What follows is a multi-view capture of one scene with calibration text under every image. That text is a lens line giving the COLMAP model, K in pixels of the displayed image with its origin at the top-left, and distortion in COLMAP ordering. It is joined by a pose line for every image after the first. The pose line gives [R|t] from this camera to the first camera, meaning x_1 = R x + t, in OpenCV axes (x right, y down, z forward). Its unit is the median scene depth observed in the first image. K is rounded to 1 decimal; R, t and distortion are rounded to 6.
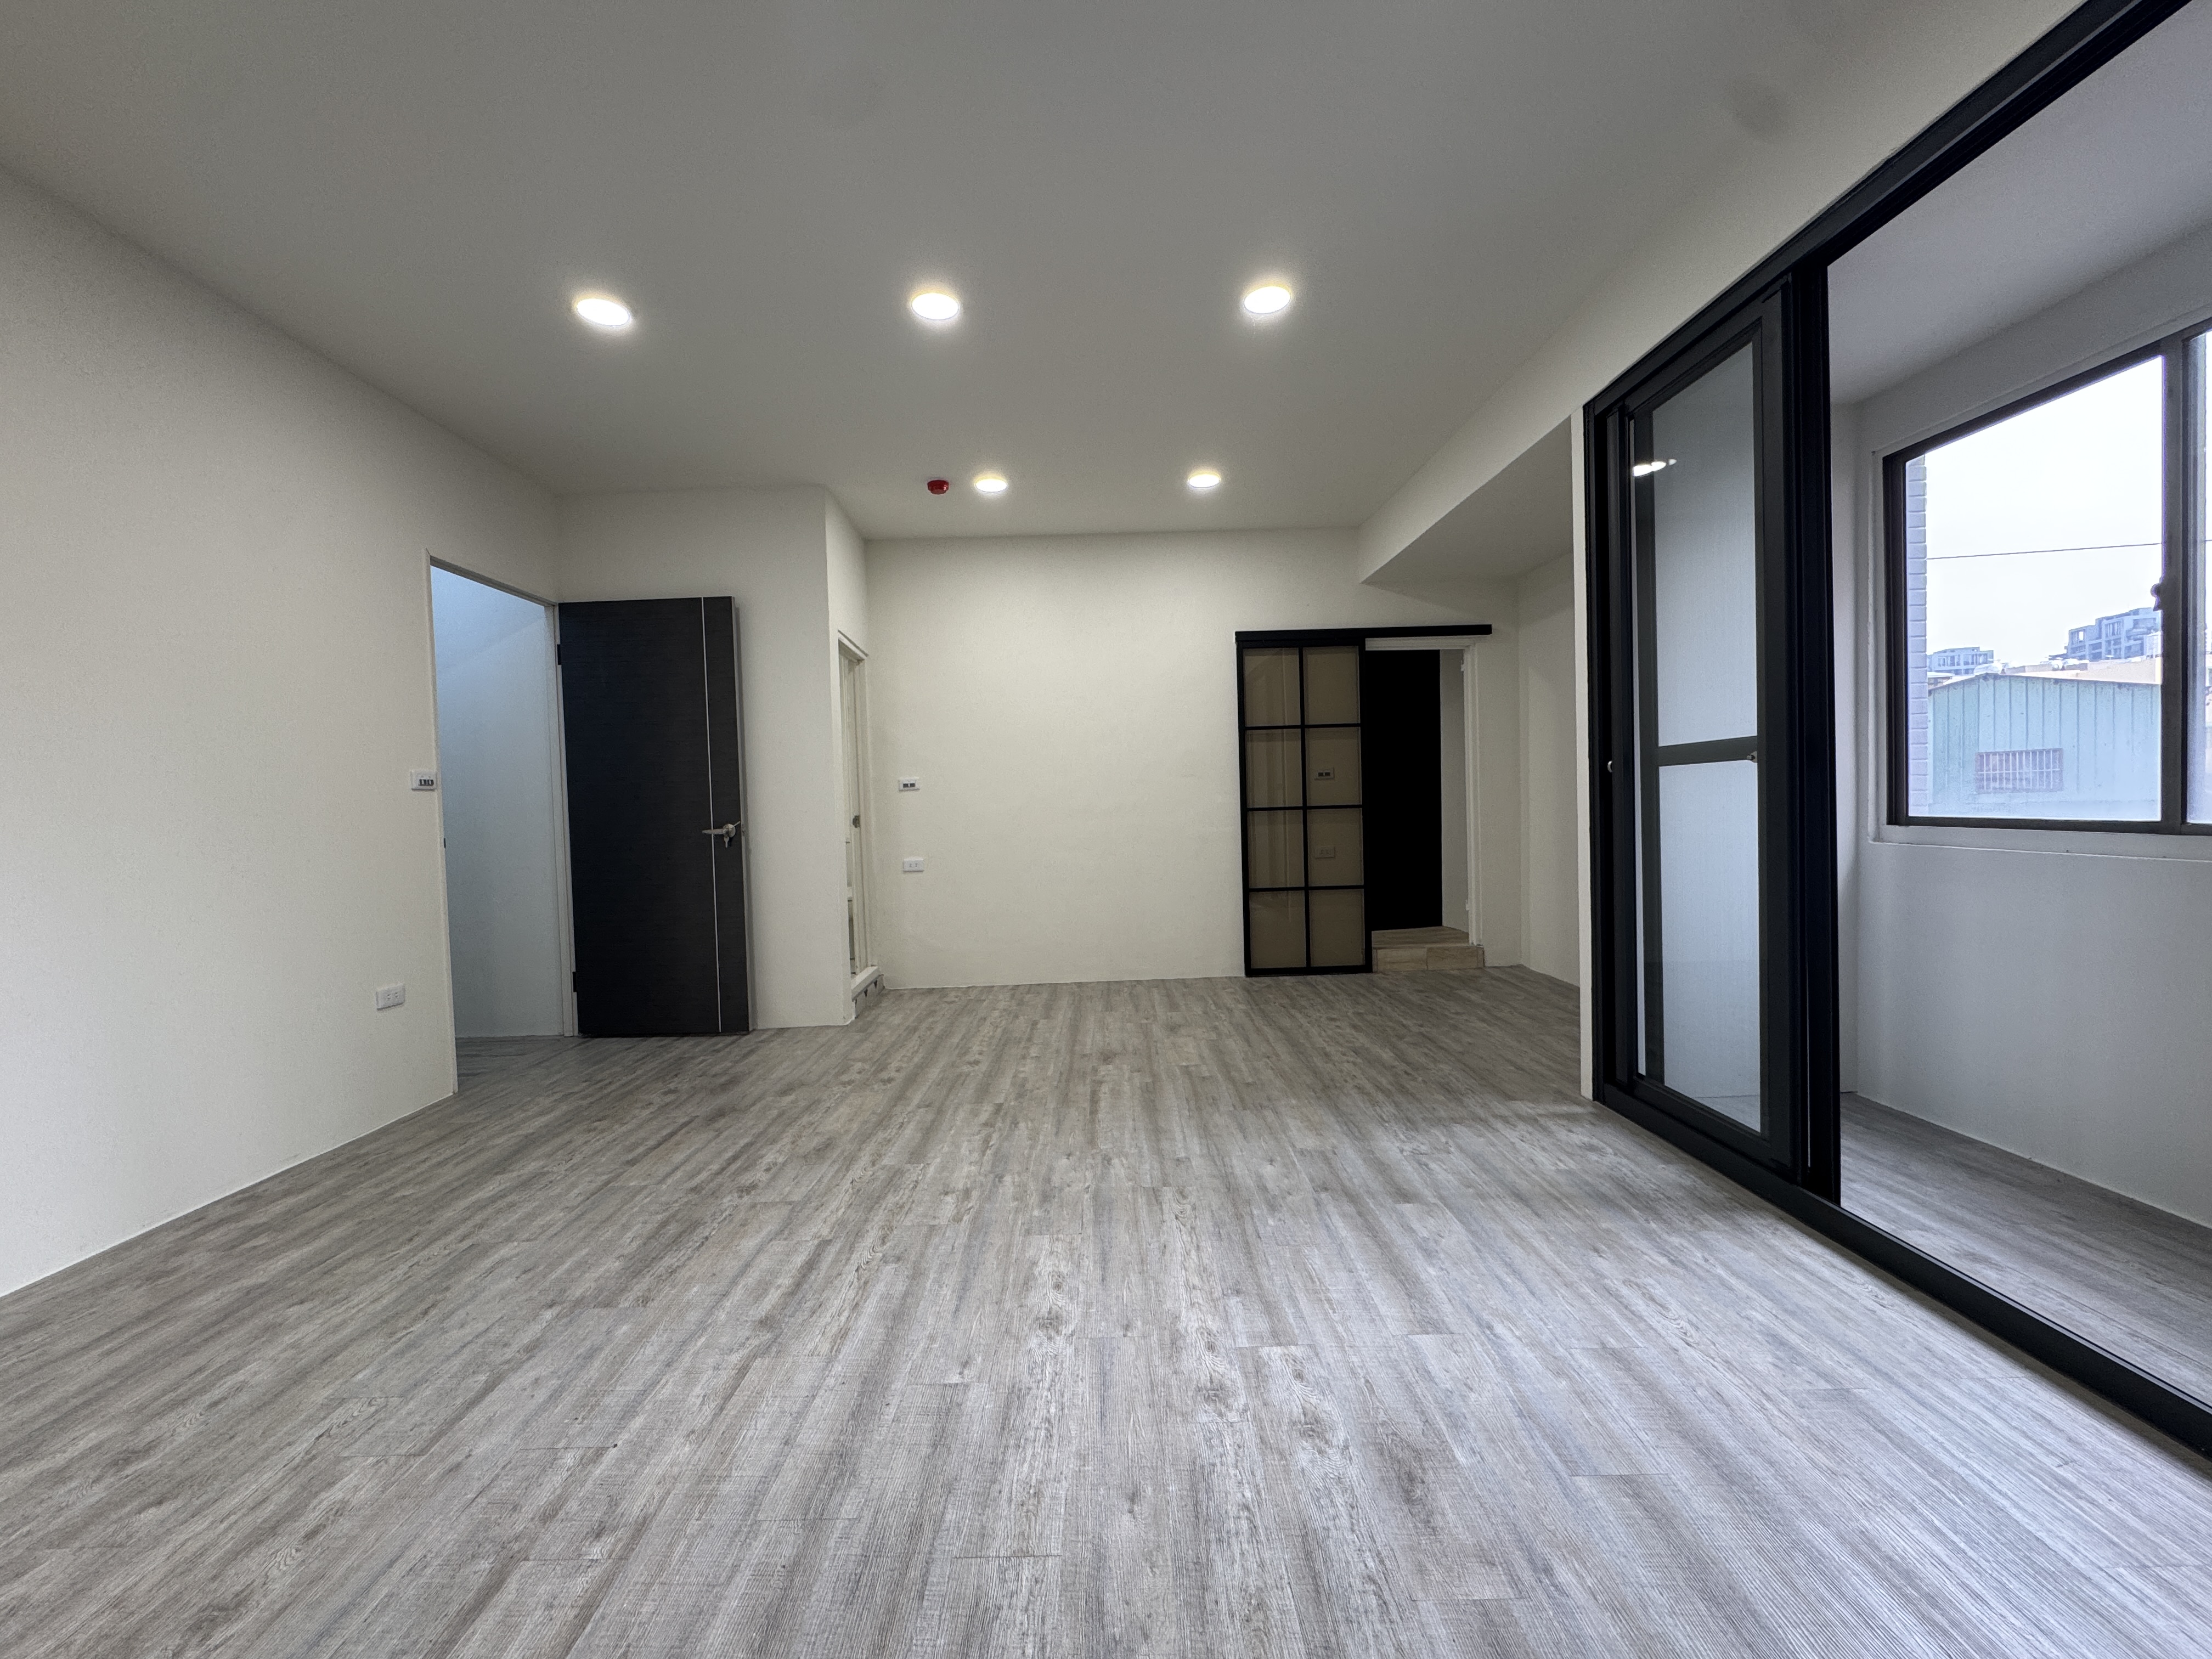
lens RADIAL K [[884.0, 0, 1100.6], [0, 884.0, 830.0], [0, 0, 1]] dist [-0.003332, 0.000772]
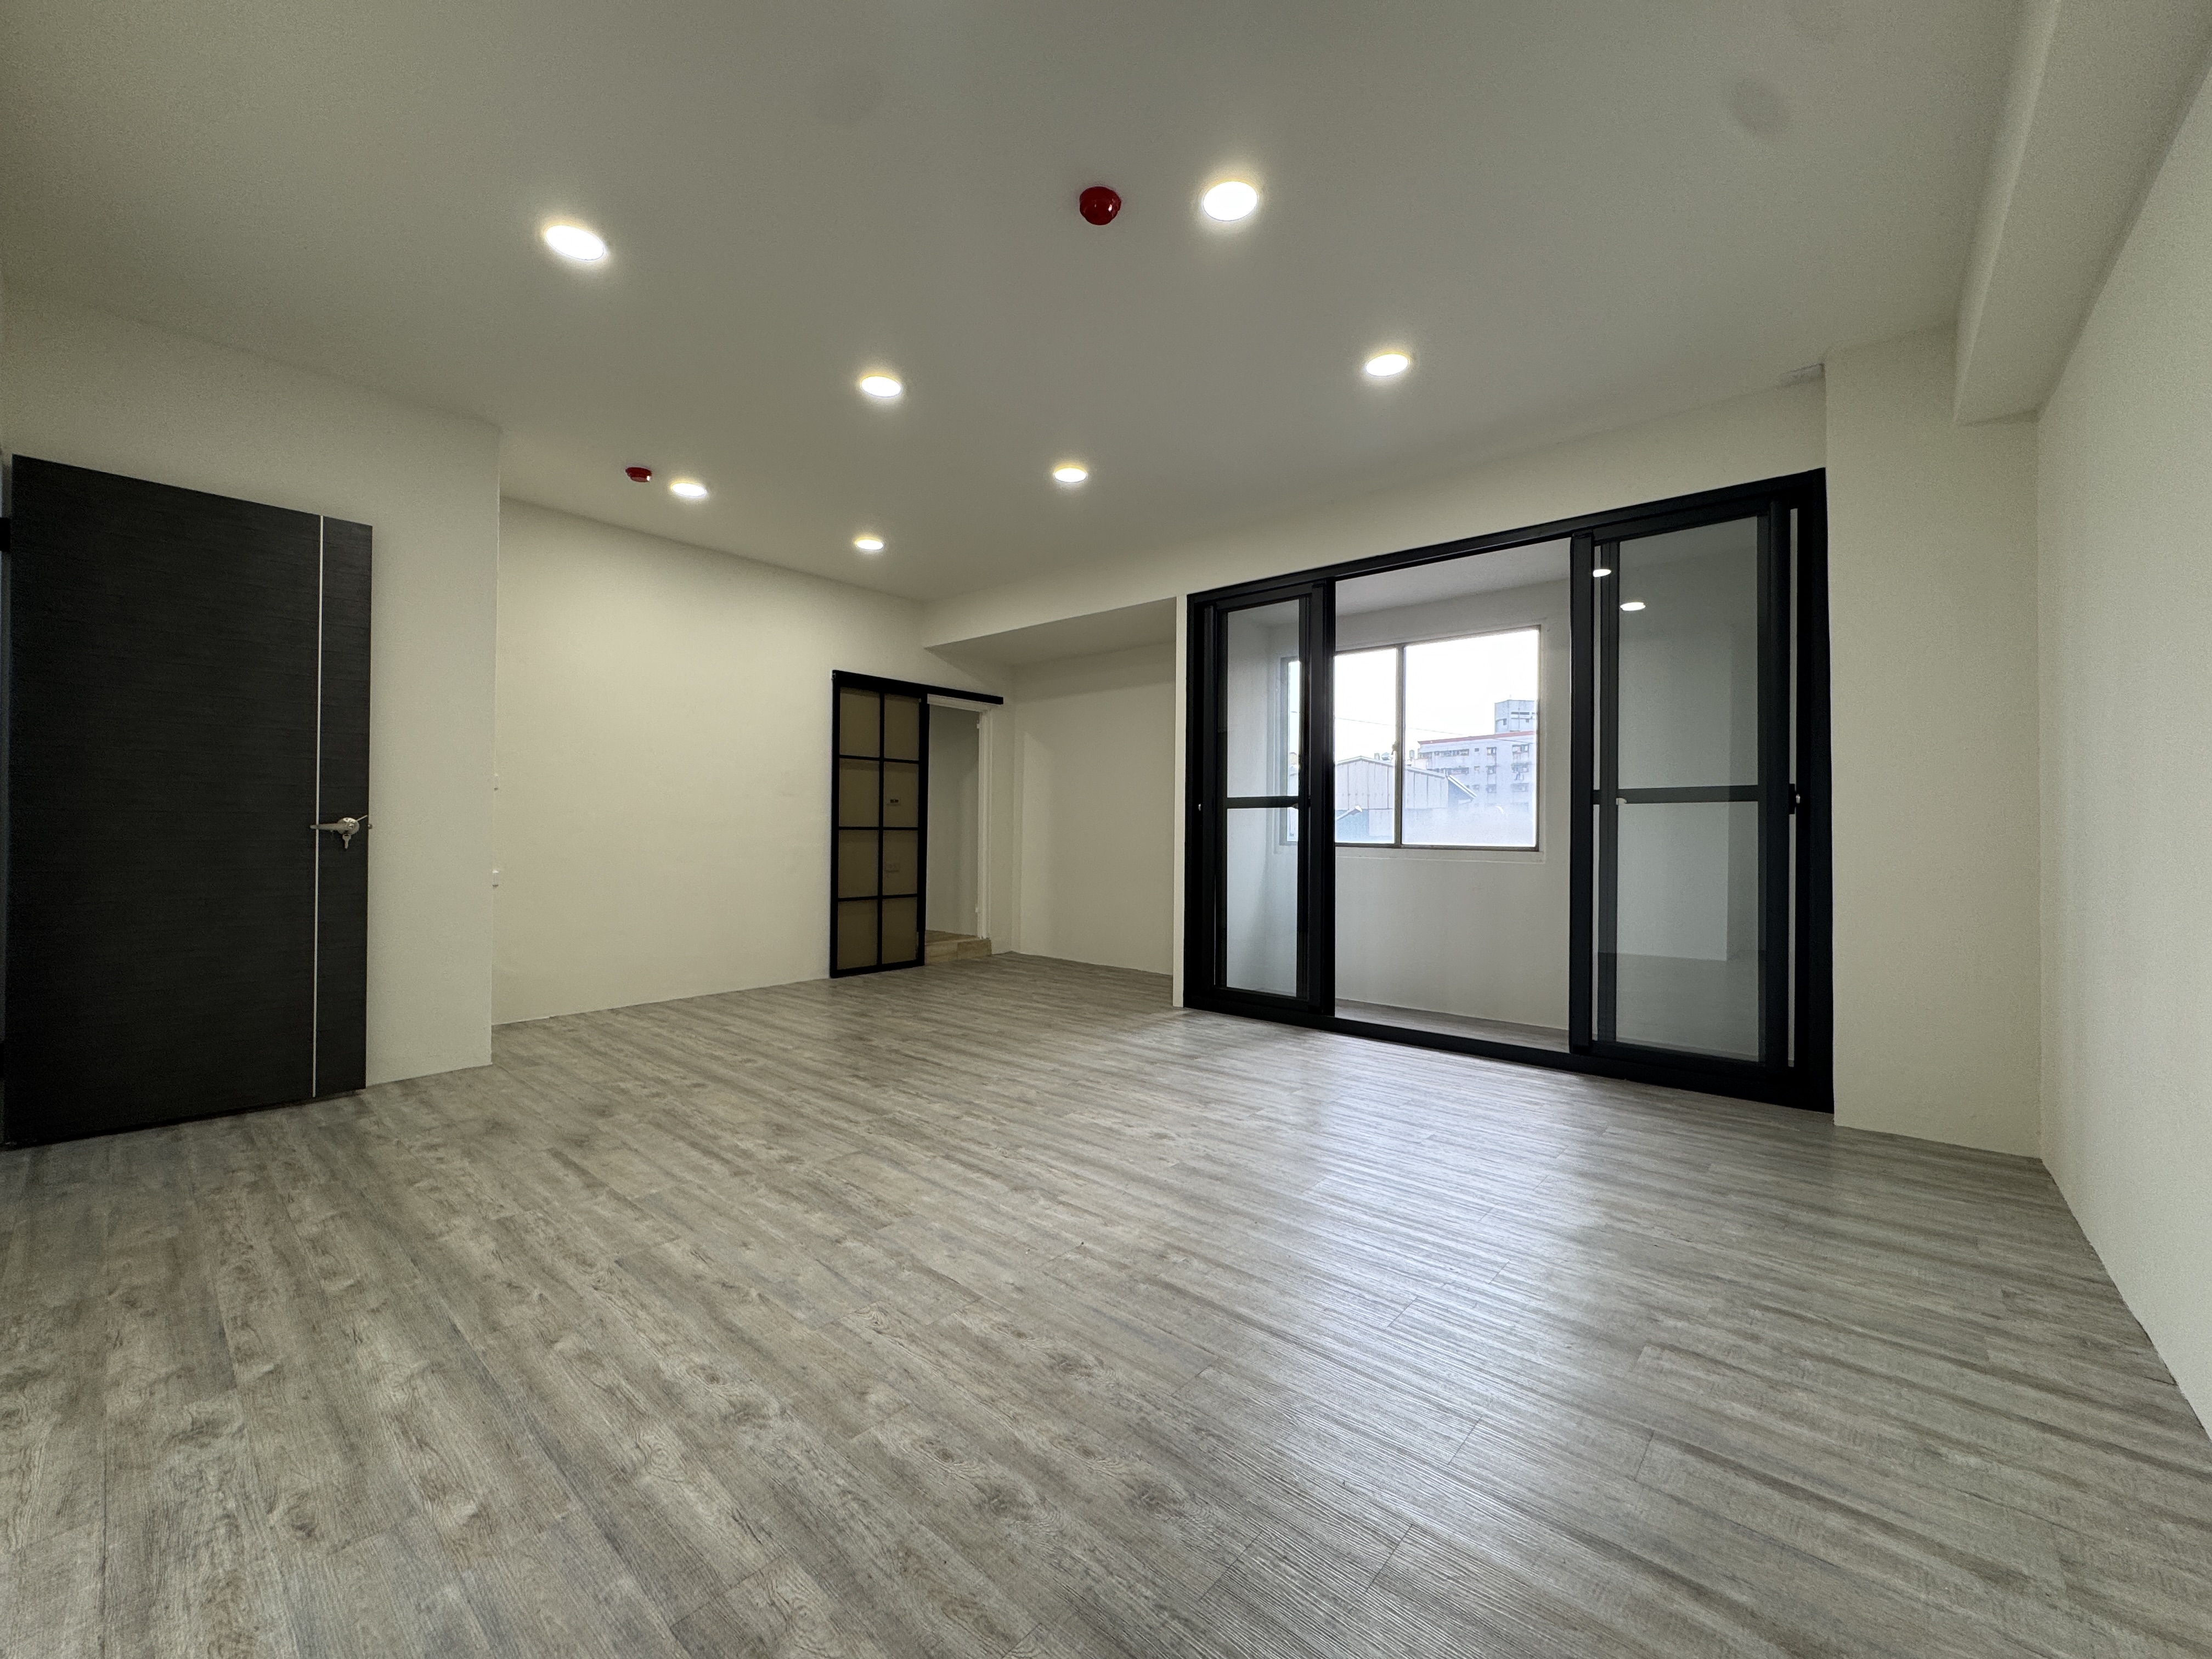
lens RADIAL K [[884.0, 0, 1102.2], [0, 884.0, 828.3], [0, 0, 1]] dist [-0.003332, 0.000772]
pose [[0.657436, 0.038926, 0.752504, -0.940842], [-0.005726, 0.998894, -0.046668, 0.056648], [-0.753489, 0.026372, 0.656932, 0.014900]]
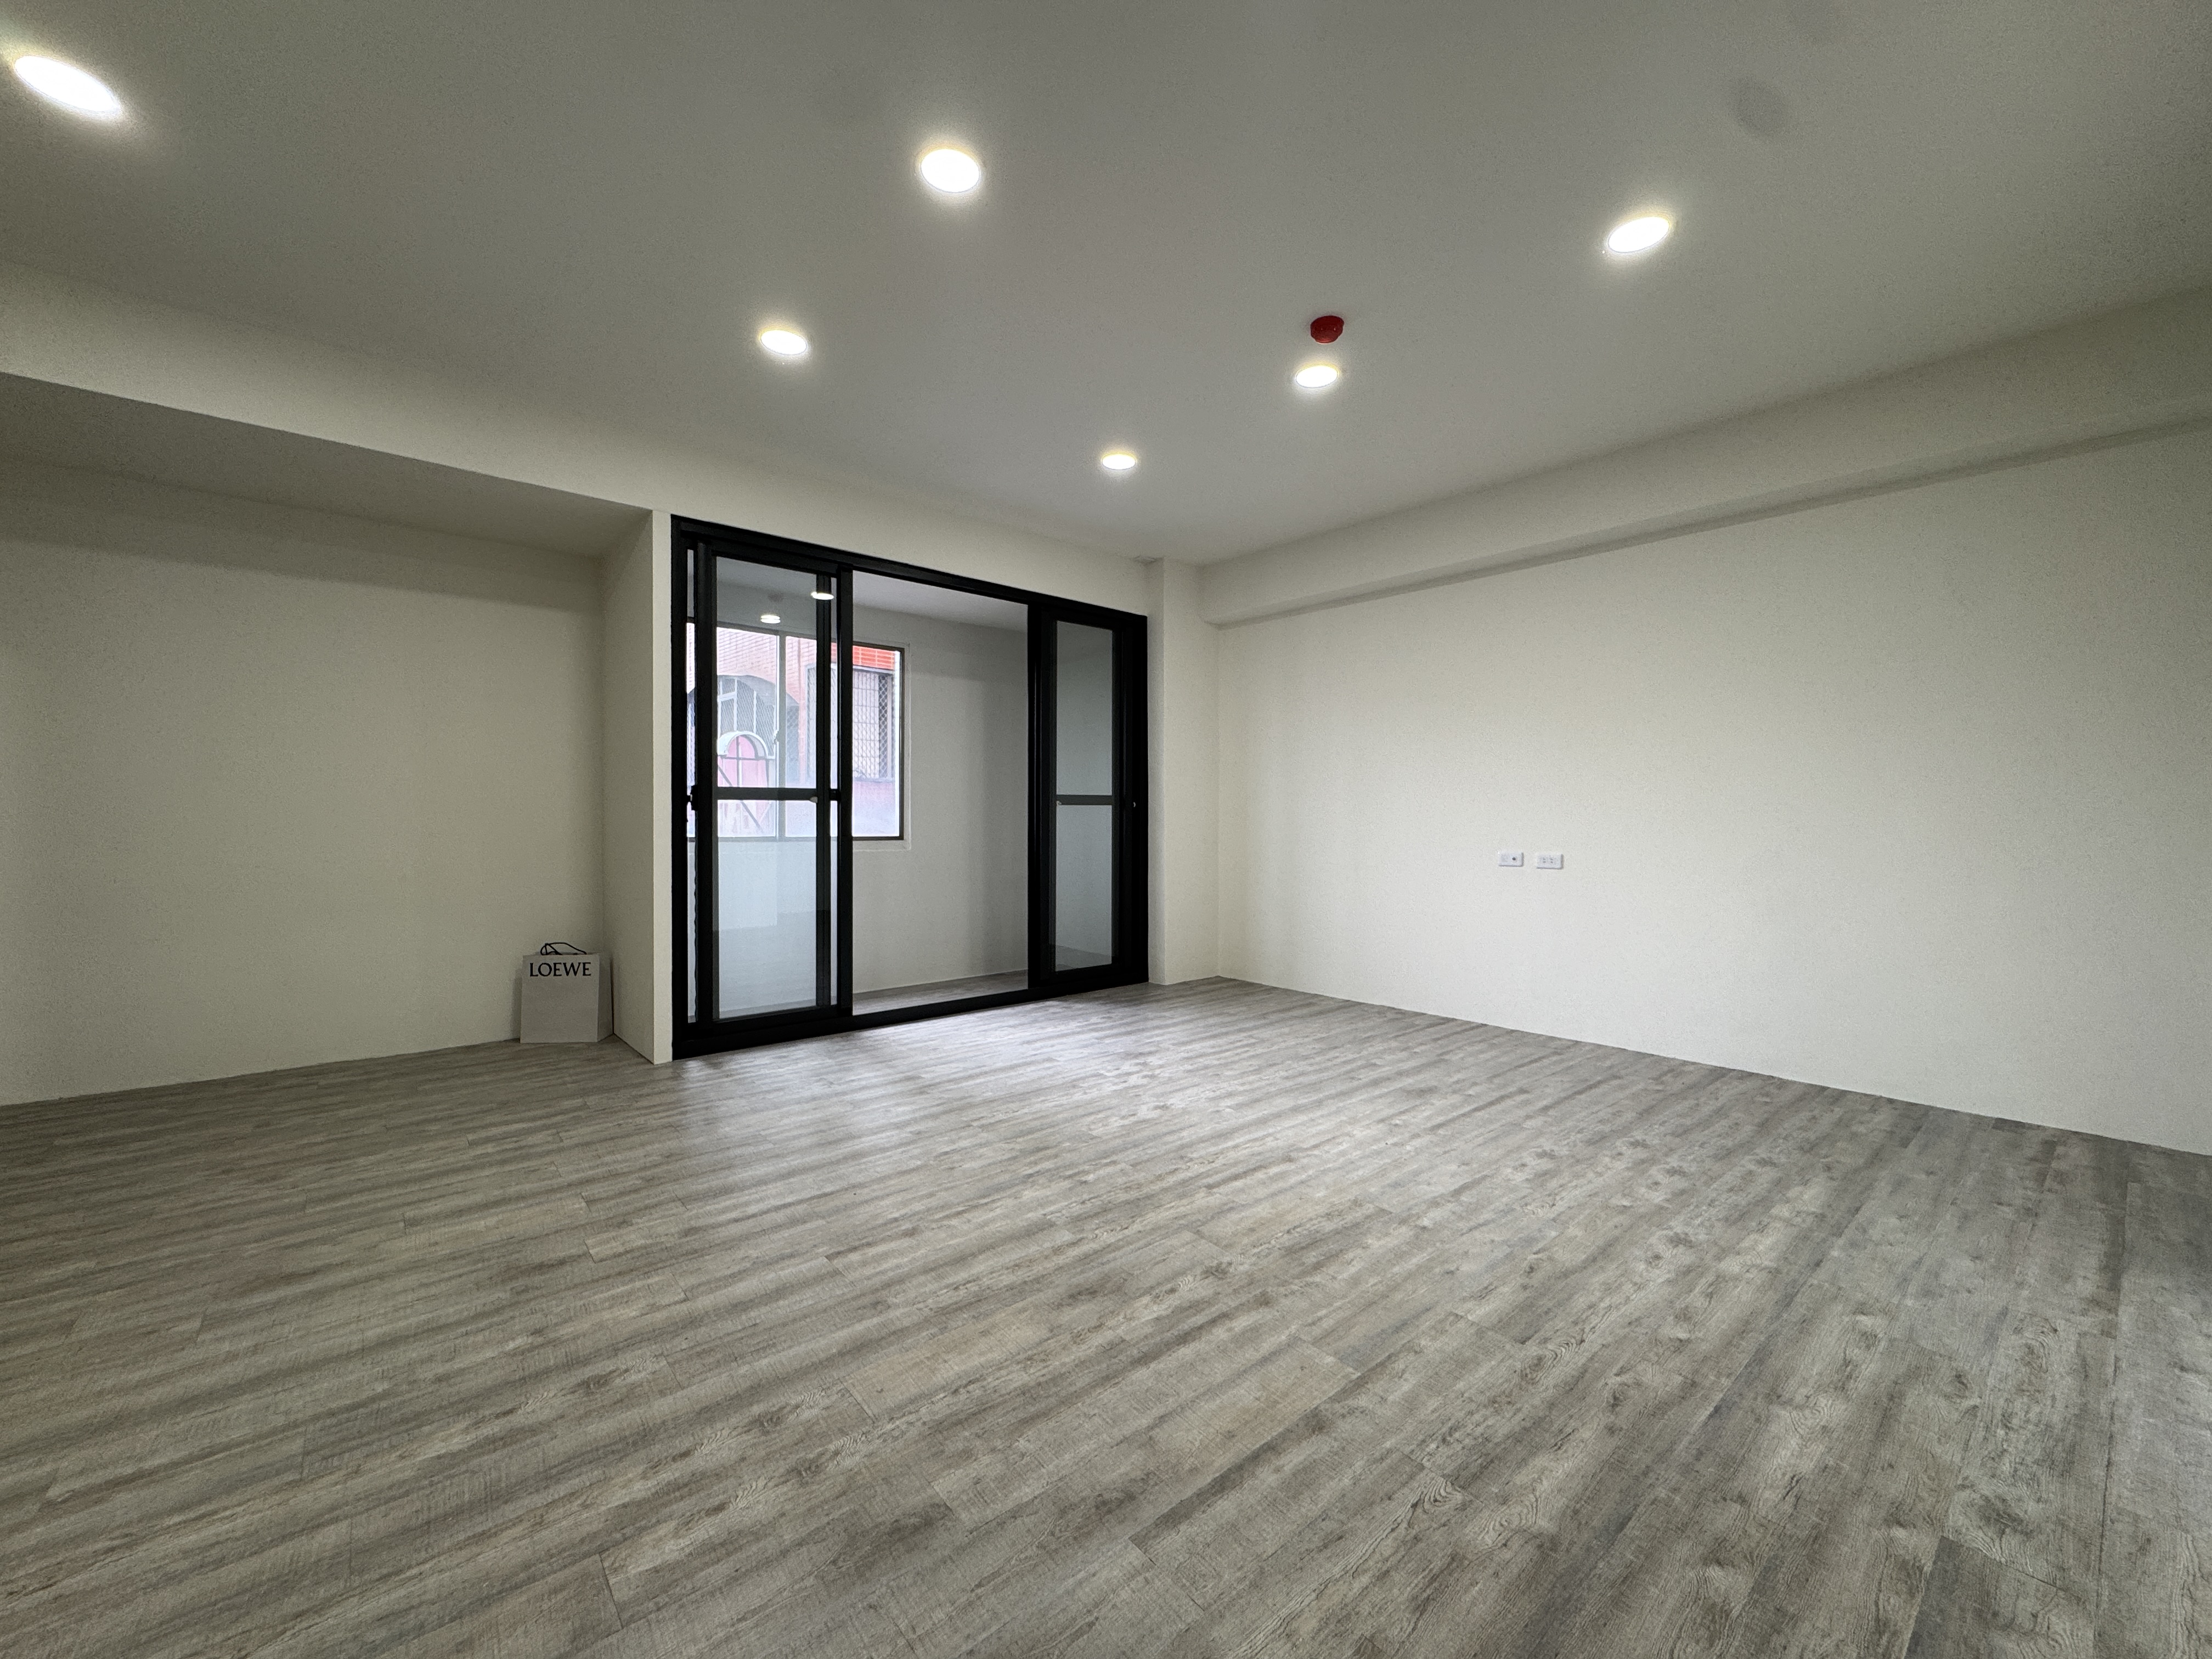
lens RADIAL K [[884.0, 0, 1107.1], [0, 884.0, 821.3], [0, 0, 1]] dist [-0.003332, 0.000772]
pose [[-0.650335, 0.021853, 0.759333, -0.943044], [0.037094, 0.999307, 0.003010, -0.017749], [-0.758741, 0.030124, -0.650695, 1.558584]]
